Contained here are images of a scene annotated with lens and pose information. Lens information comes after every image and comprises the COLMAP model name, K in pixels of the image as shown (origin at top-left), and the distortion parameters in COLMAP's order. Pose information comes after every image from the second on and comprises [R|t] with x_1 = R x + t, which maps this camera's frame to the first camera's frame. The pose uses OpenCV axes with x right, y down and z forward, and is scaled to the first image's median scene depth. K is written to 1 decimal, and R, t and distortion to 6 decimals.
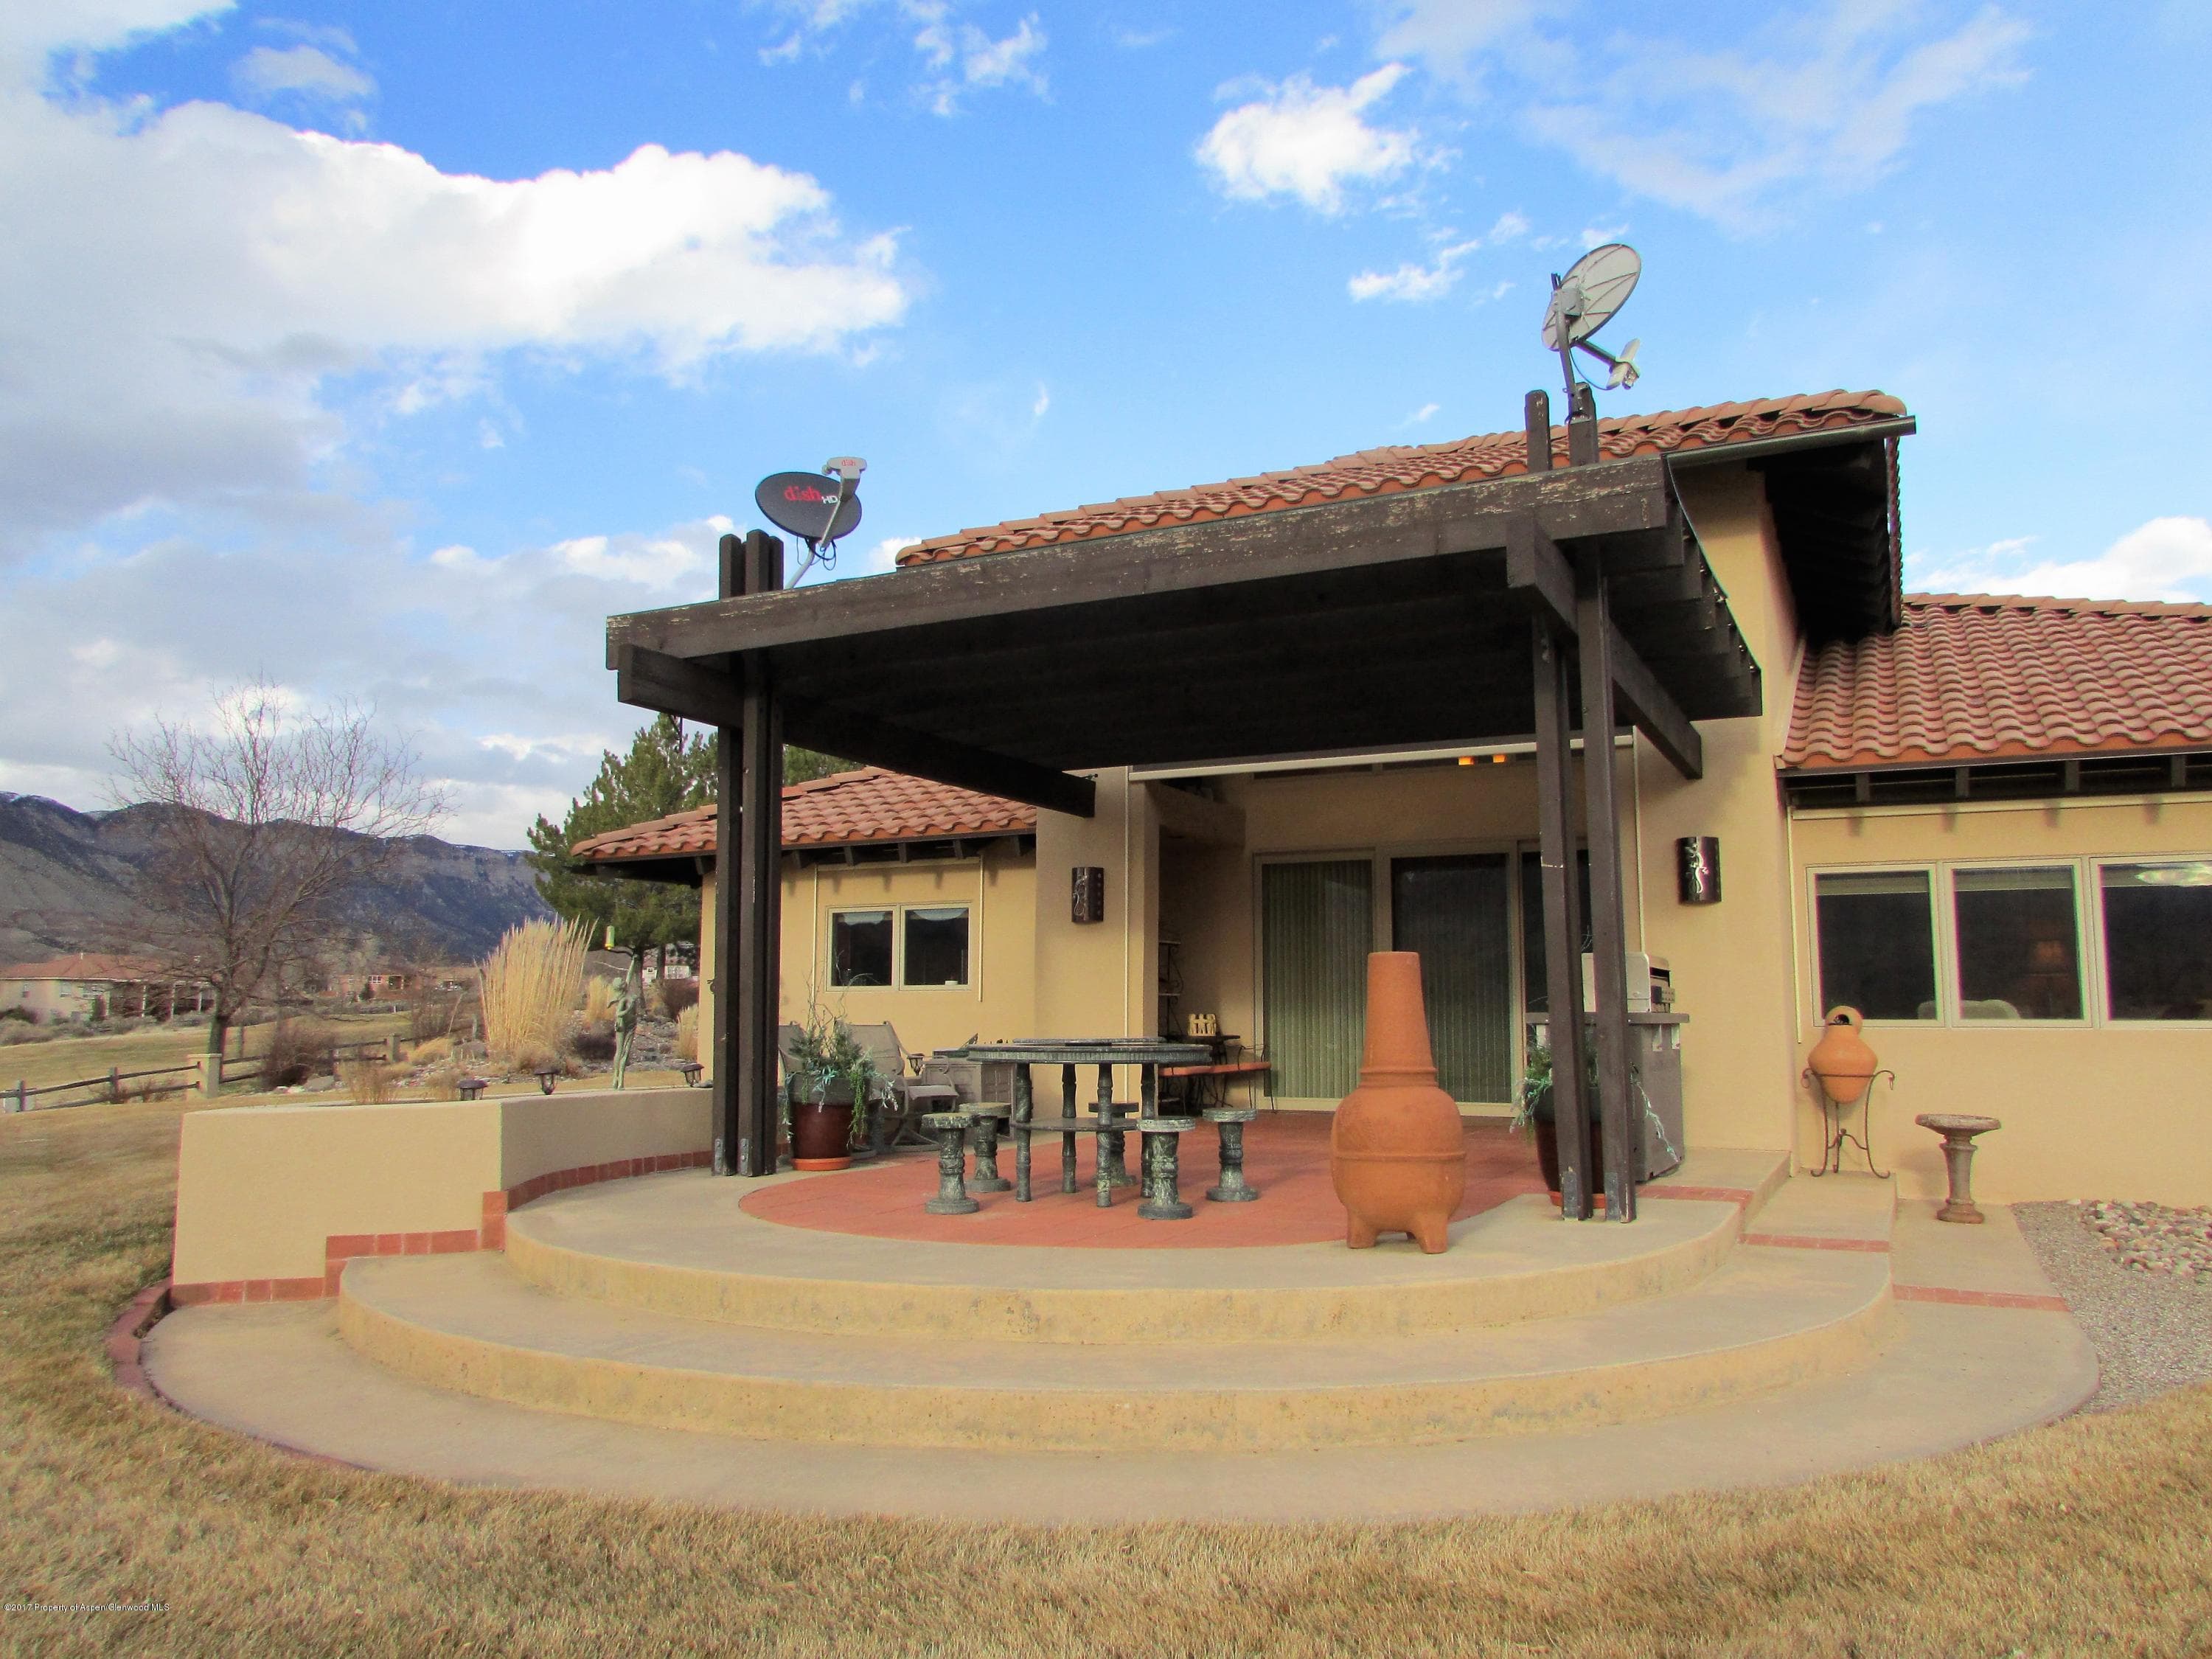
lens RADIAL K [[1629.1, 0, 1106.0], [0, 1629.1, 829.5], [0, 0, 1]] dist [-0.015410, -0.000853]
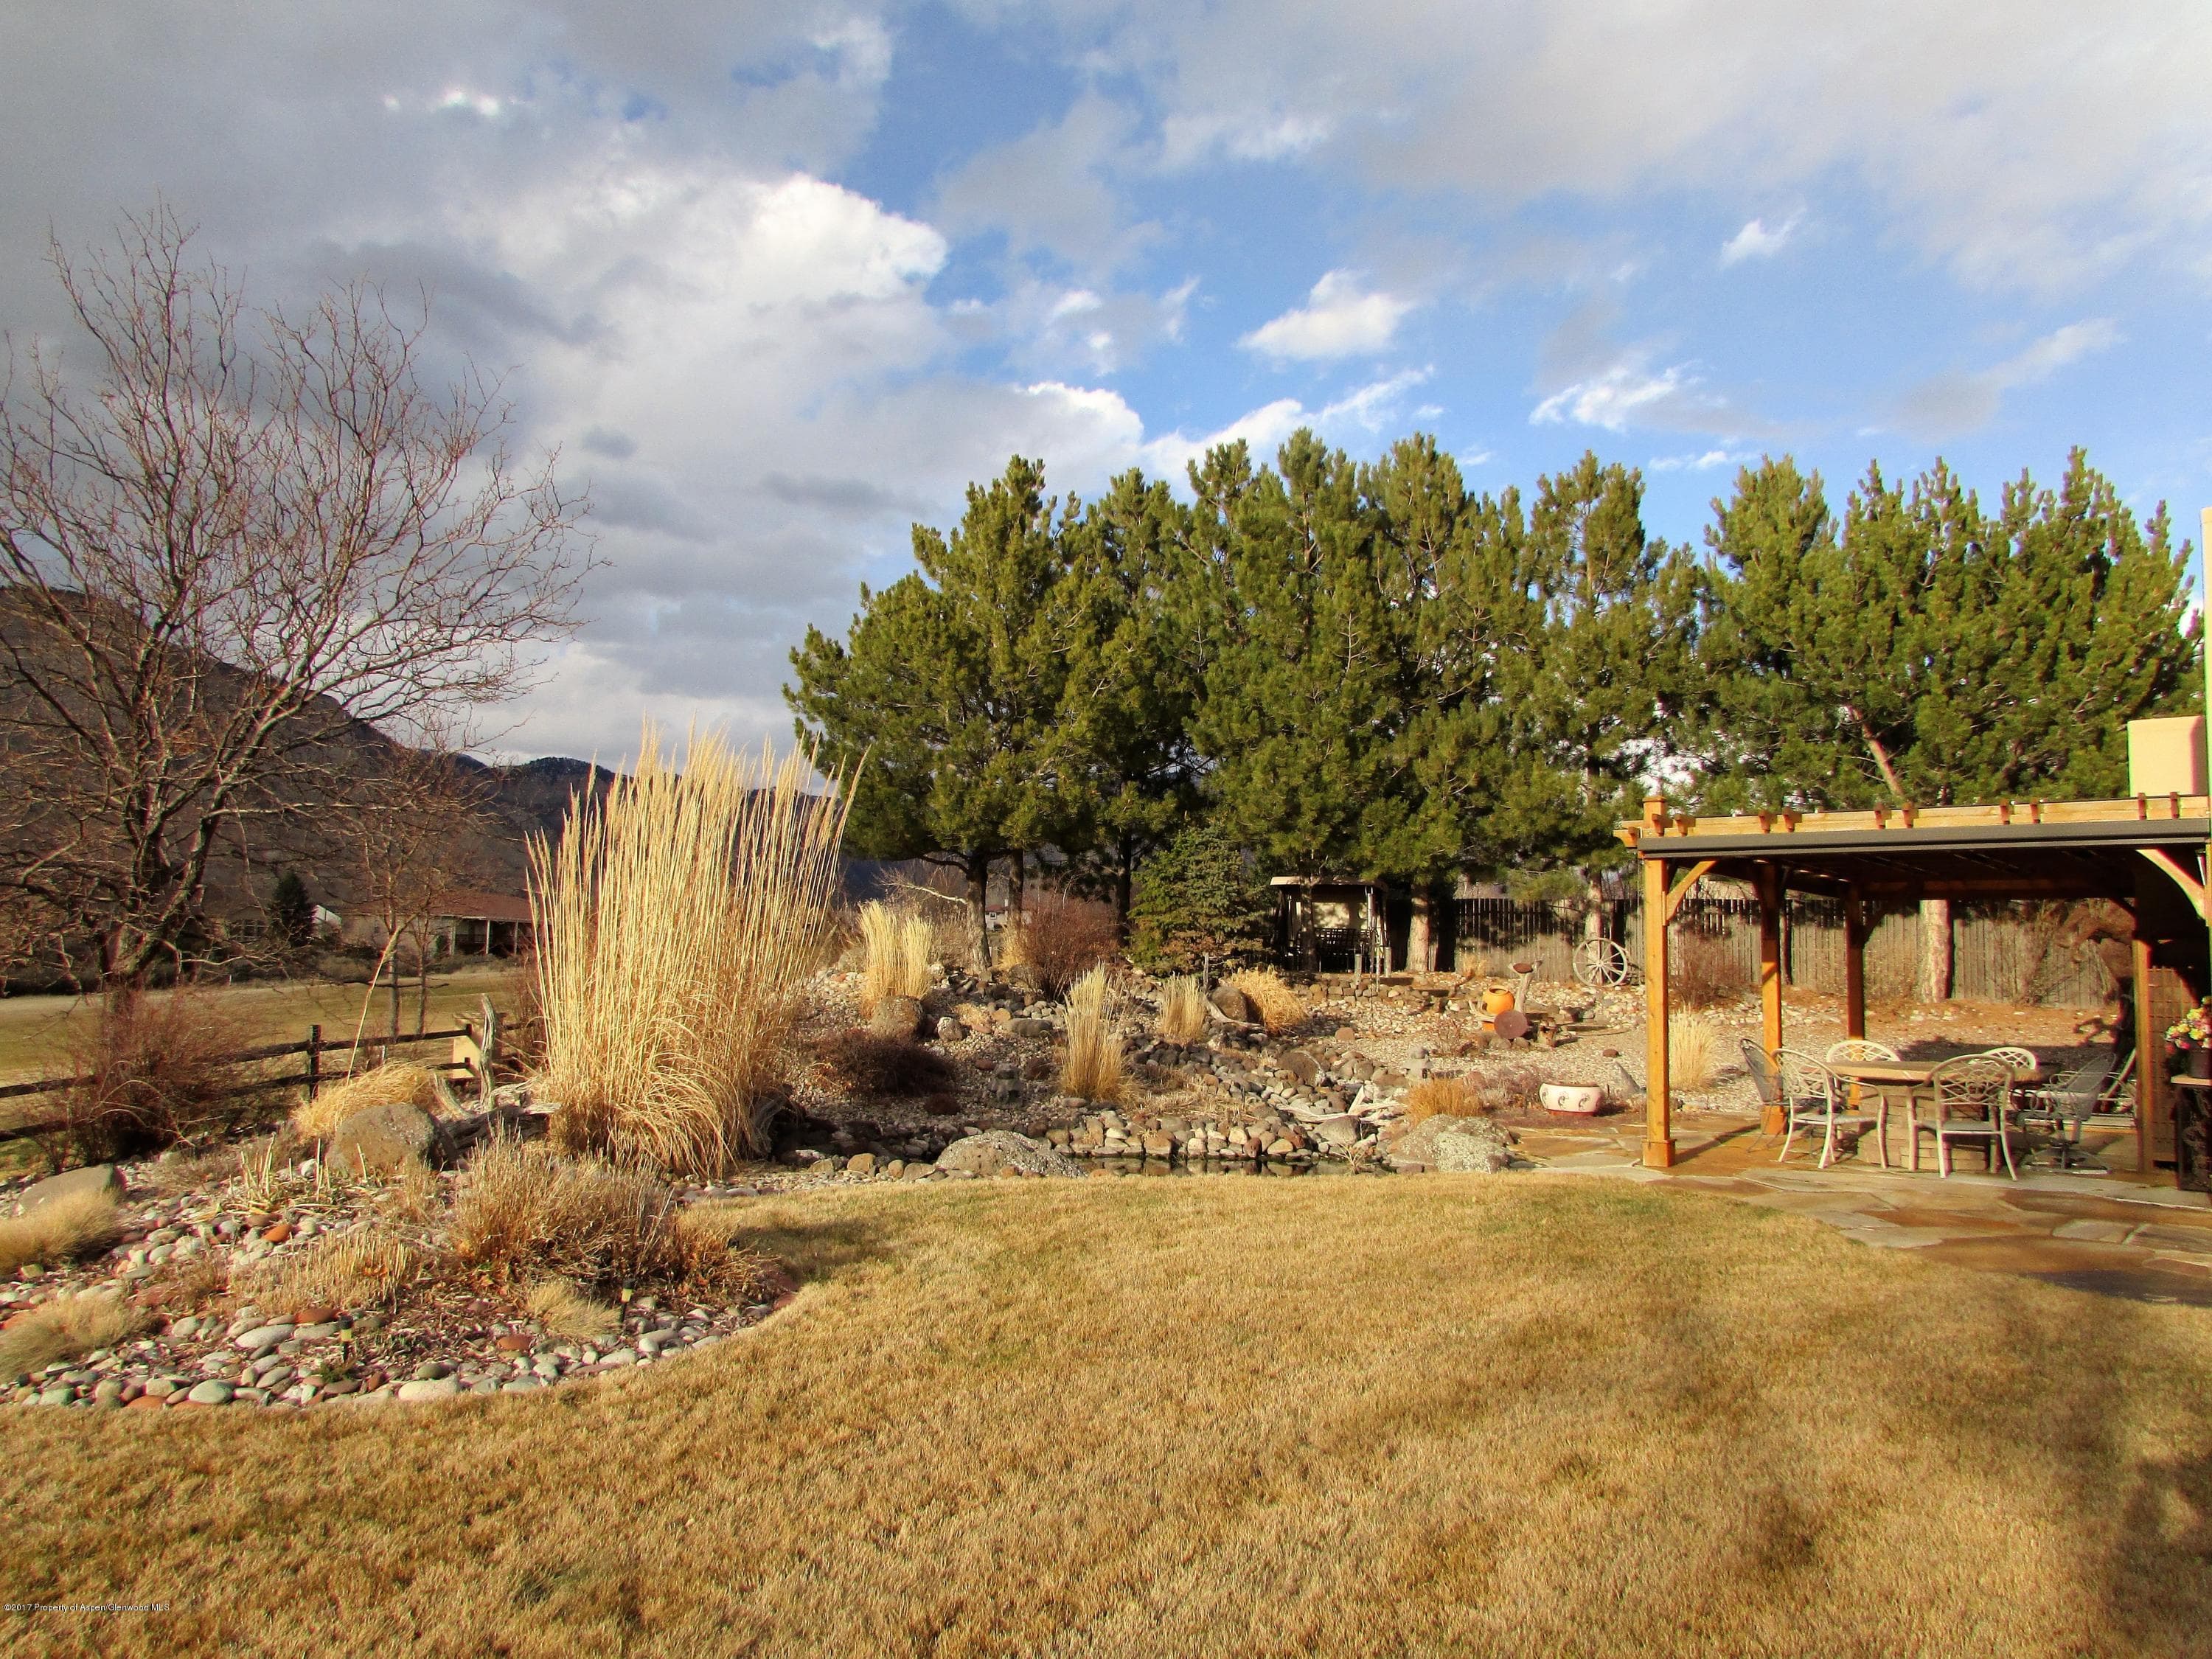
lens RADIAL K [[1629.1, 0, 1106.0], [0, 1629.1, 829.5], [0, 0, 1]] dist [-0.015410, -0.000853]
pose [[0.979104, 0.005377, -0.203287, -0.132661], [0.000566, 0.999574, 0.029167, 0.047457], [0.203357, -0.028673, 0.978685, 0.468413]]
